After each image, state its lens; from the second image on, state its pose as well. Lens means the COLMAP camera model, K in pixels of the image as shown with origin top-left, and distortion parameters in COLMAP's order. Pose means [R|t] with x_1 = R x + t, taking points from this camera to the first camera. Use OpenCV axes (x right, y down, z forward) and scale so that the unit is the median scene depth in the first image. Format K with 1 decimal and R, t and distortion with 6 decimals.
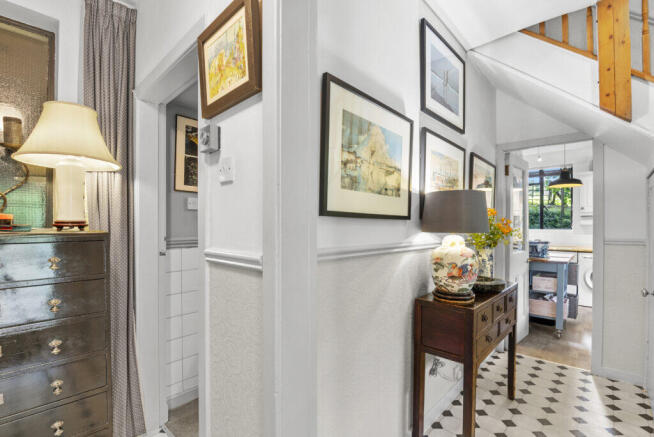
lens RADIAL K [[305.1, 0, 327.0], [0, 305.1, 218.5], [0, 0, 1]] dist [-0.004191, -0.000460]
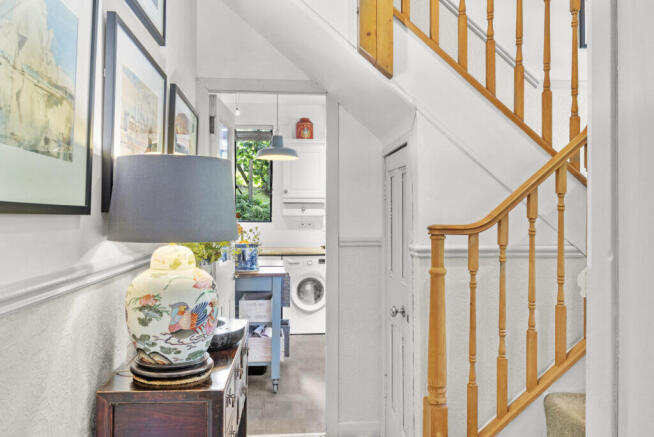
lens RADIAL K [[561.5, 0, 326.2], [0, 561.5, 202.4], [0, 0, 1]] dist [-0.004673, -0.003667]
pose [[0.677680, 0.012179, 0.735256, -0.082983], [-0.013615, 0.999899, -0.004014, -0.014135], [-0.735231, -0.007290, 0.677778, 0.199637]]
